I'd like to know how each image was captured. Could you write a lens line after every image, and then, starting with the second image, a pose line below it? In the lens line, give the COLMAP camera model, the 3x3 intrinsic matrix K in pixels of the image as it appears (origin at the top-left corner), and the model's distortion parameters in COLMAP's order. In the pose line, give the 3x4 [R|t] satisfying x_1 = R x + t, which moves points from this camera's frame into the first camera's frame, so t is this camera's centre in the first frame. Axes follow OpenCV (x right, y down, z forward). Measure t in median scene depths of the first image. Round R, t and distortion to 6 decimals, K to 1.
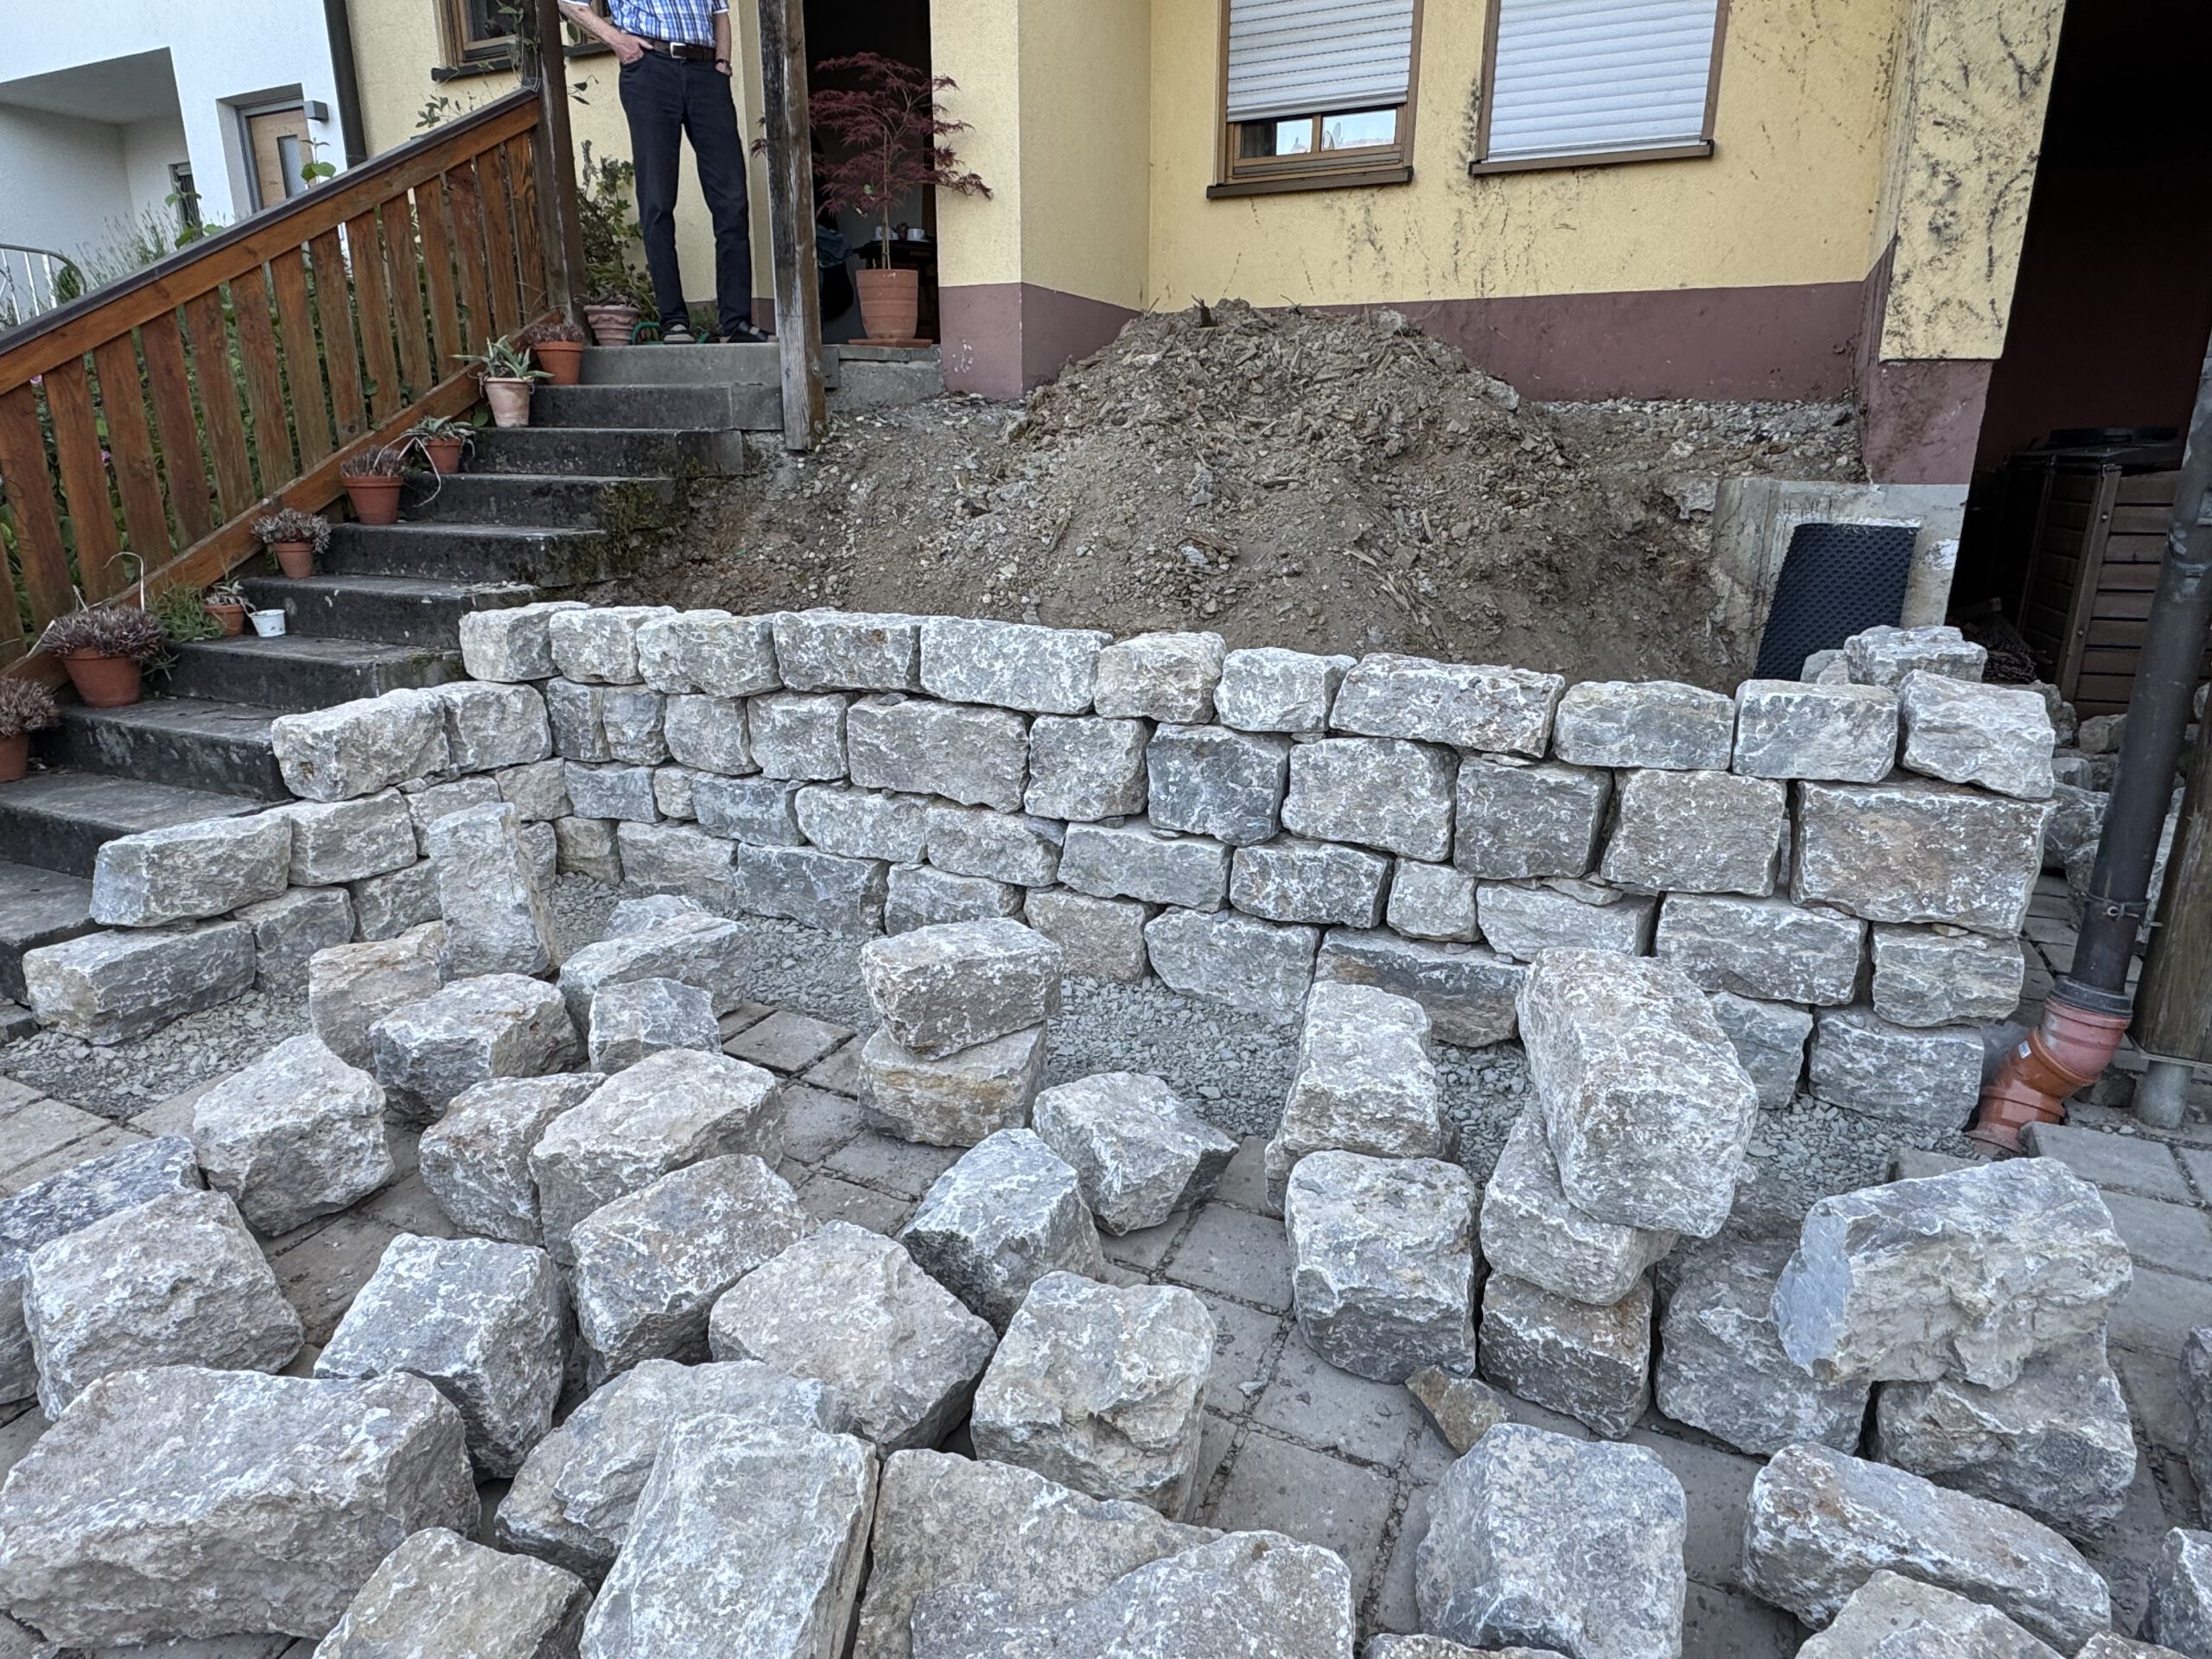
lens RADIAL K [[1289.7, 0, 1095.4], [0, 1289.7, 833.7], [0, 0, 1]] dist [-0.000385, -0.000867]
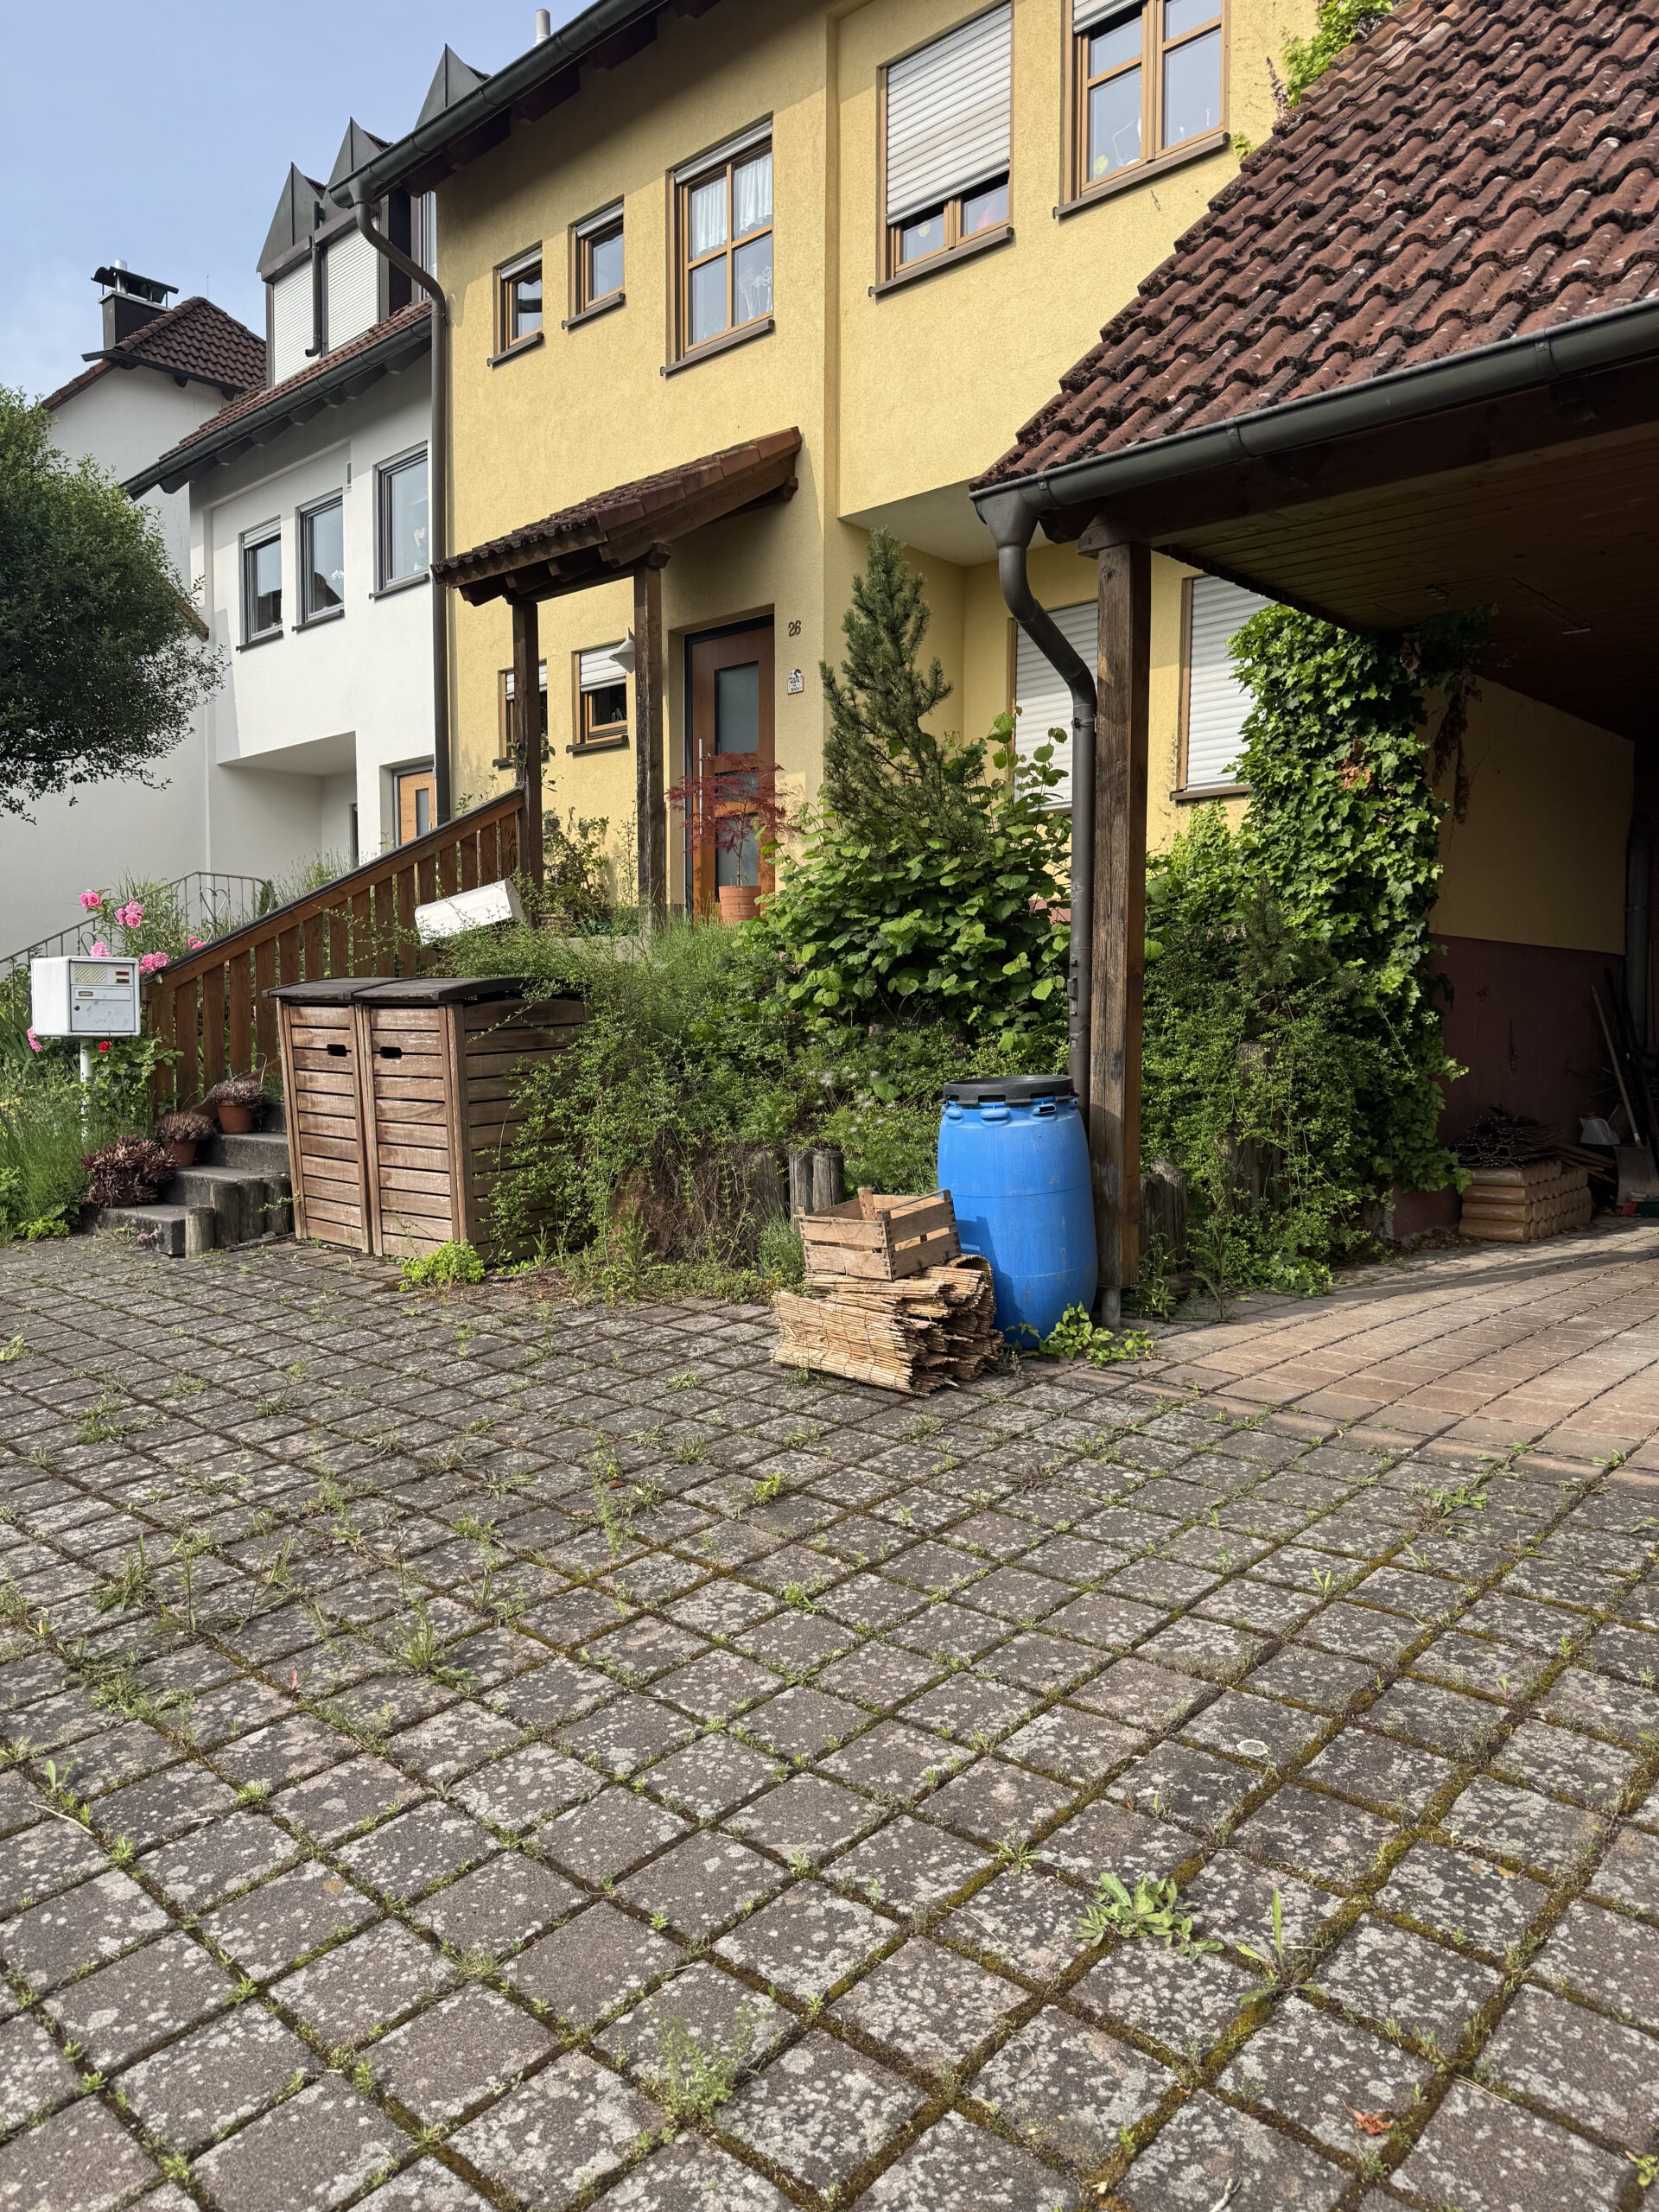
lens RADIAL K [[1528.5, 0, 825.6], [0, 1528.5, 1122.0], [0, 0, 1]] dist [0.041333, -0.002258]
pose [[0.954784, 0.019912, -0.296633, 0.611384], [-0.085012, 0.974380, -0.208224, 0.240756], [0.284887, 0.224026, 0.932015, -0.708811]]
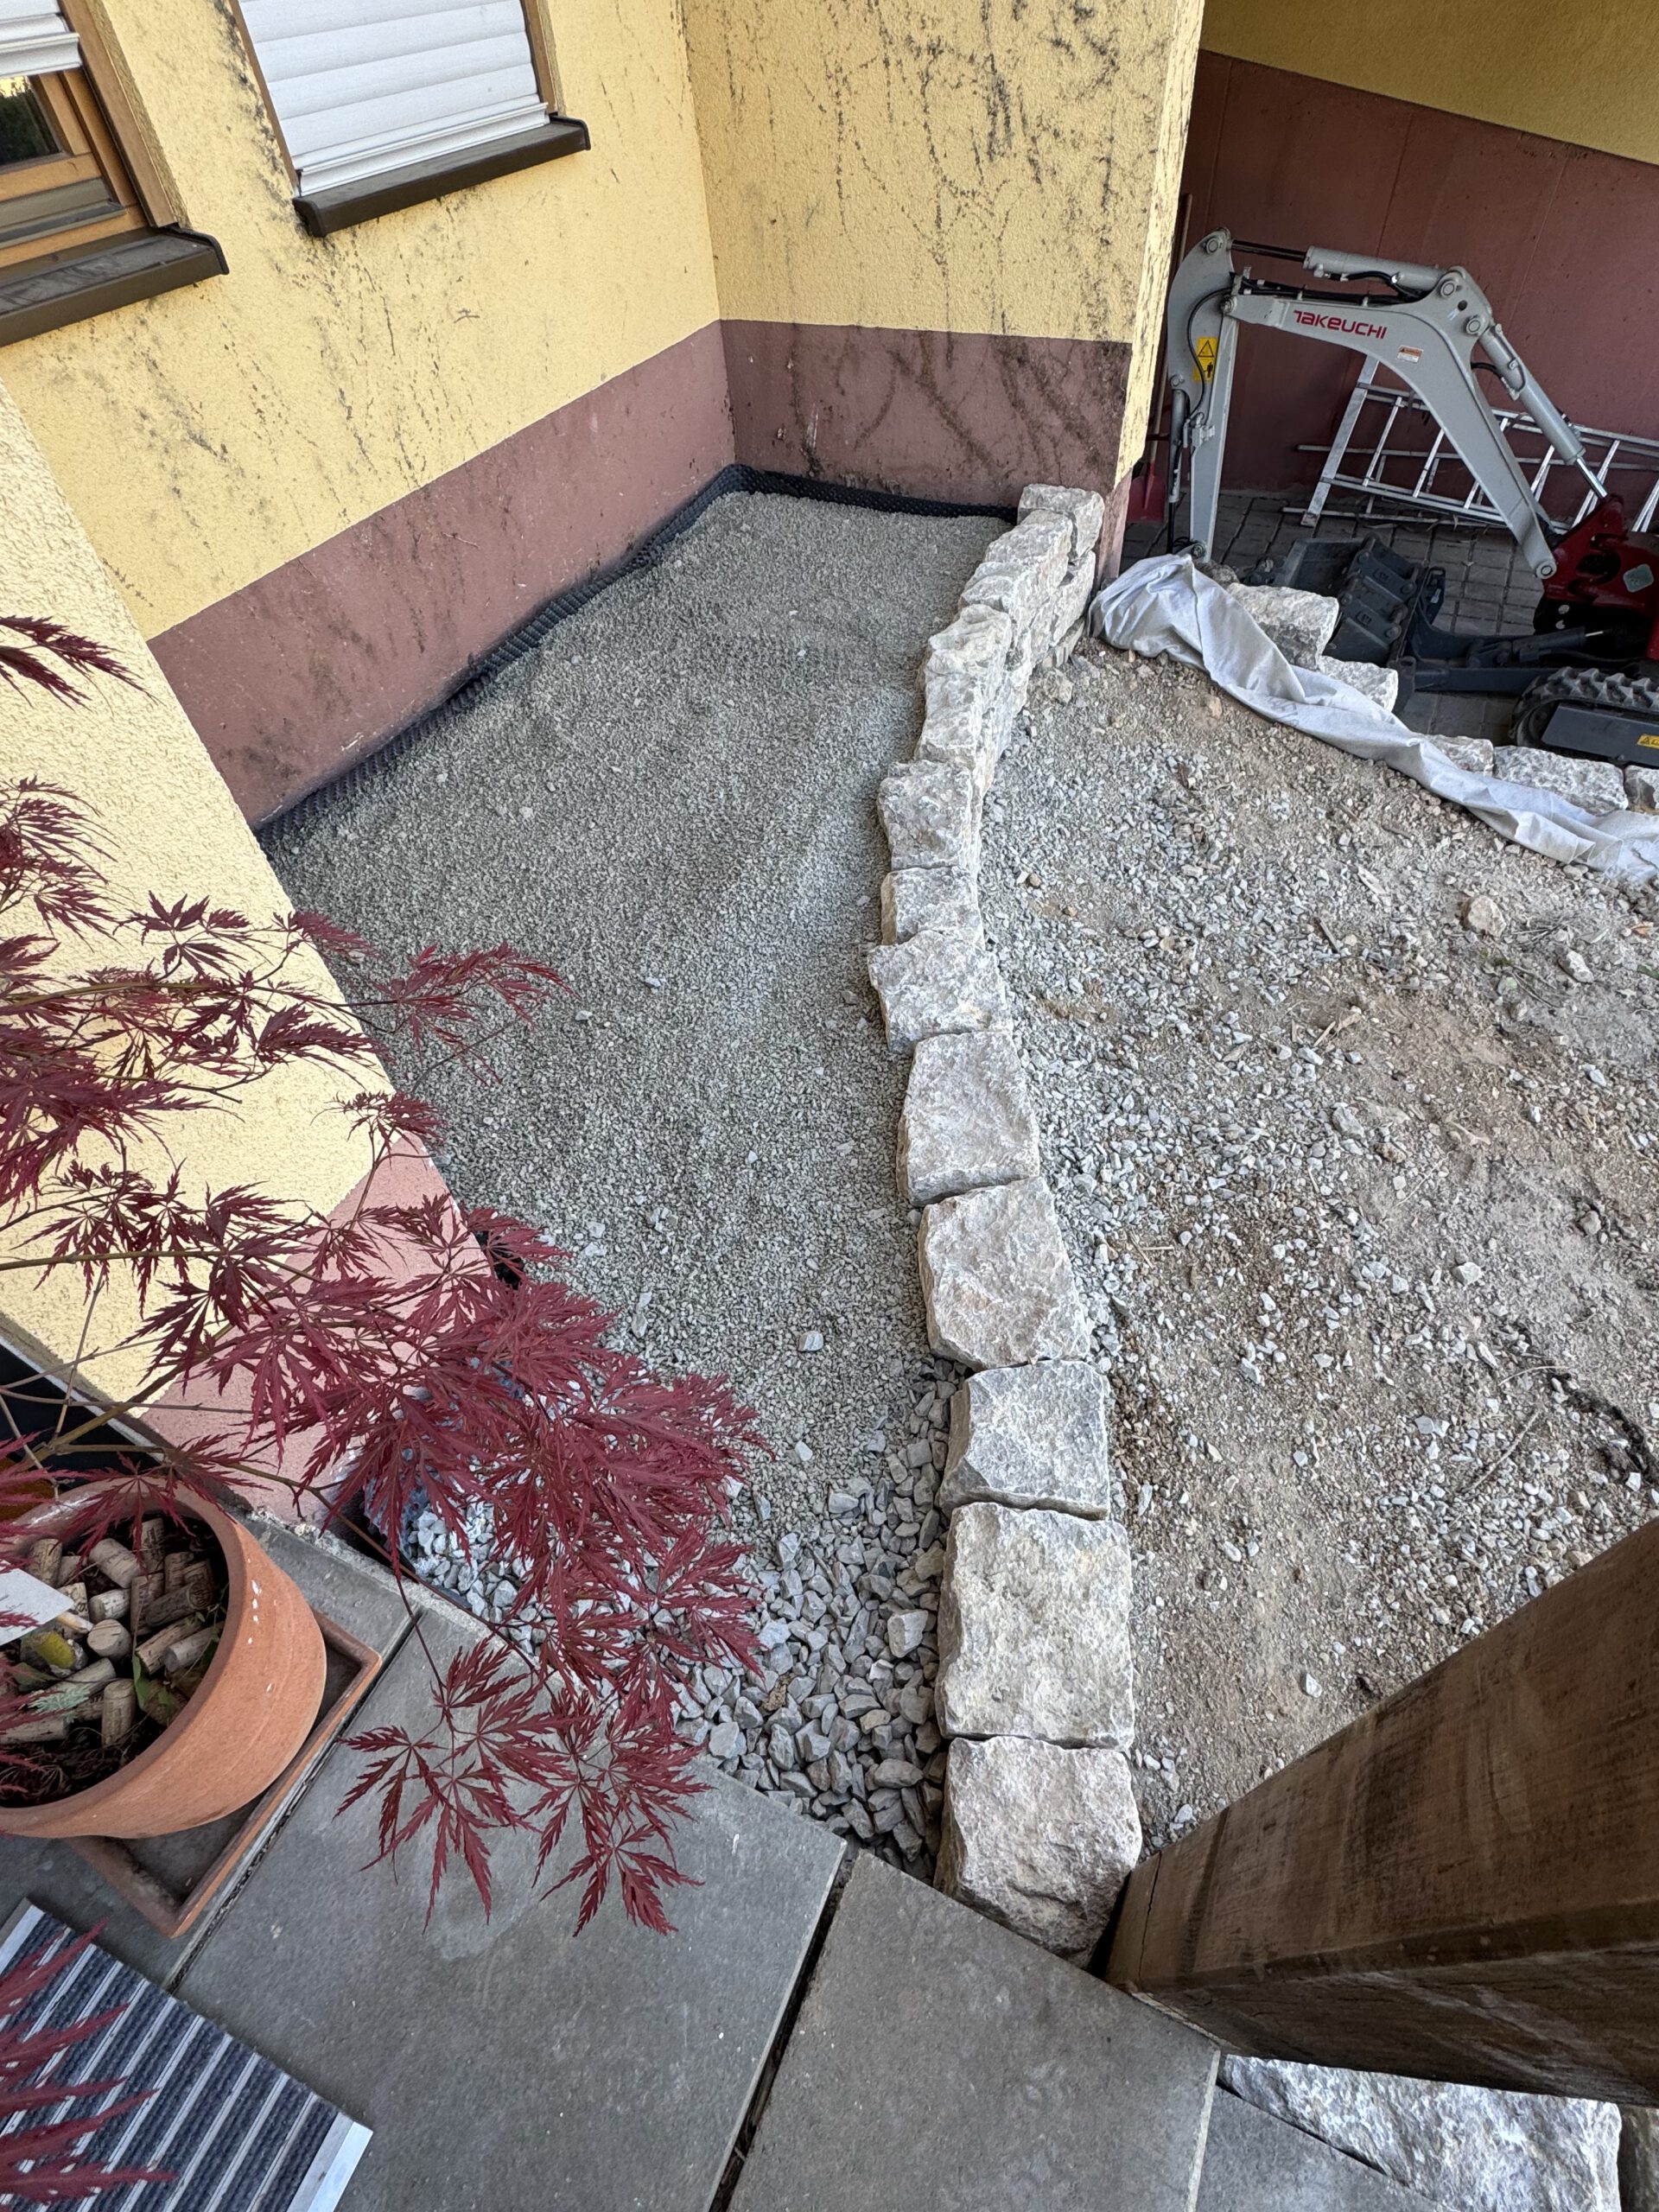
lens RADIAL K [[1063.2, 0, 835.3], [0, 1063.2, 1115.0], [0, 0, 1]] dist [-0.002321, -0.000349]
pose [[-0.000997, -0.762241, 0.647293, -0.280350], [0.340108, 0.608448, 0.717020, -0.758401], [-0.940386, 0.220864, 0.258638, 1.142801]]
